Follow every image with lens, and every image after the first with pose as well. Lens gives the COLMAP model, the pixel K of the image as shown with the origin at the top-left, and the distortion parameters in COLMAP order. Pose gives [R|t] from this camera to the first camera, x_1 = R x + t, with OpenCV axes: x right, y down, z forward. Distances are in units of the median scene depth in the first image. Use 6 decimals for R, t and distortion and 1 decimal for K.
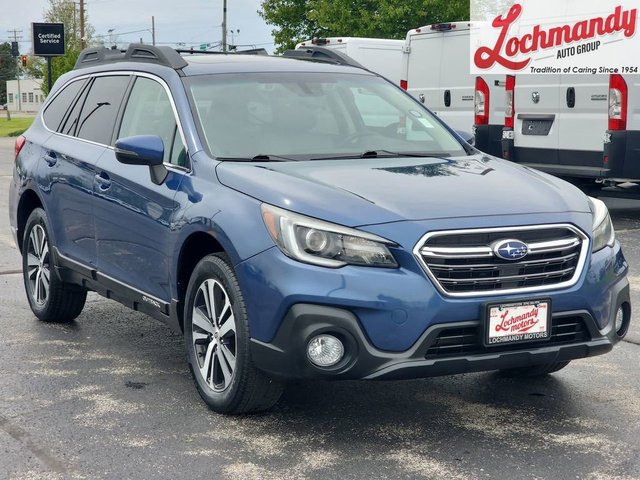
lens RADIAL K [[1443.4, 0, 320.6], [0, 1443.4, 240.6], [0, 0, 1]] dist [0.095105, 0.025505]
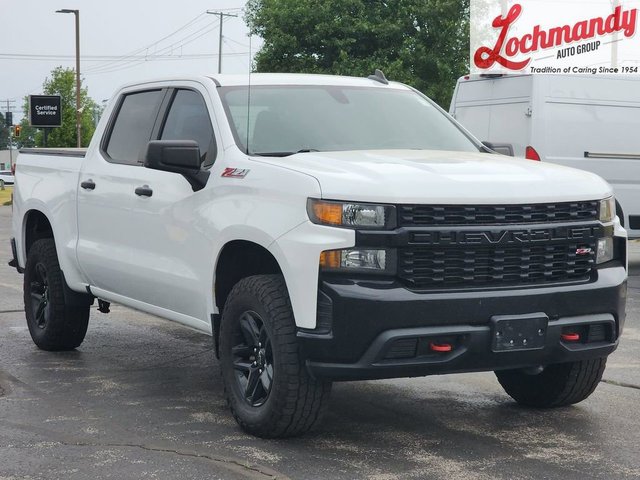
lens RADIAL K [[1634.0, 0, 319.9], [0, 1634.0, 239.2], [0, 0, 1]] dist [0.085935, 0.225899]
pose [[0.999952, 0.003510, -0.009134, 0.041096], [-0.004011, 0.998453, -0.055453, 0.035861], [0.008925, 0.055487, 0.998419, -0.349415]]
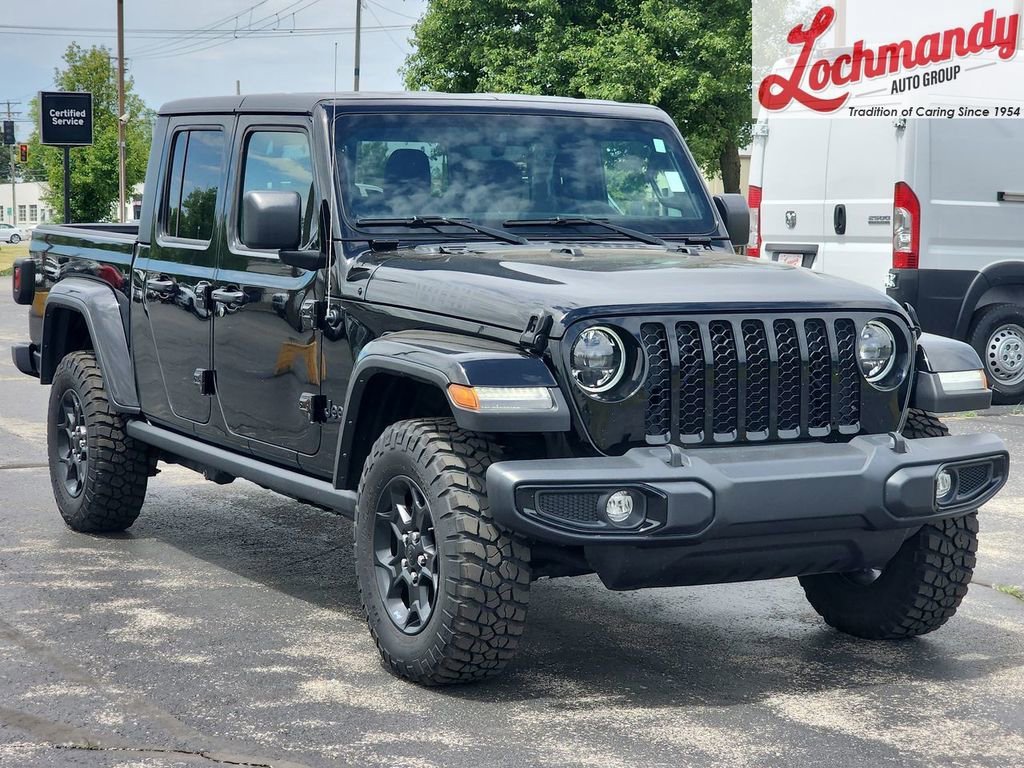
lens RADIAL K [[2578.9, 0, 506.2], [0, 2578.9, 385.7], [0, 0, 1]] dist [0.040582, 0.676687]
pose [[0.999866, 0.011411, -0.011780, 0.030223], [-0.011804, 0.999359, -0.033812, 0.021214], [0.011386, 0.033946, 0.999359, -0.203867]]
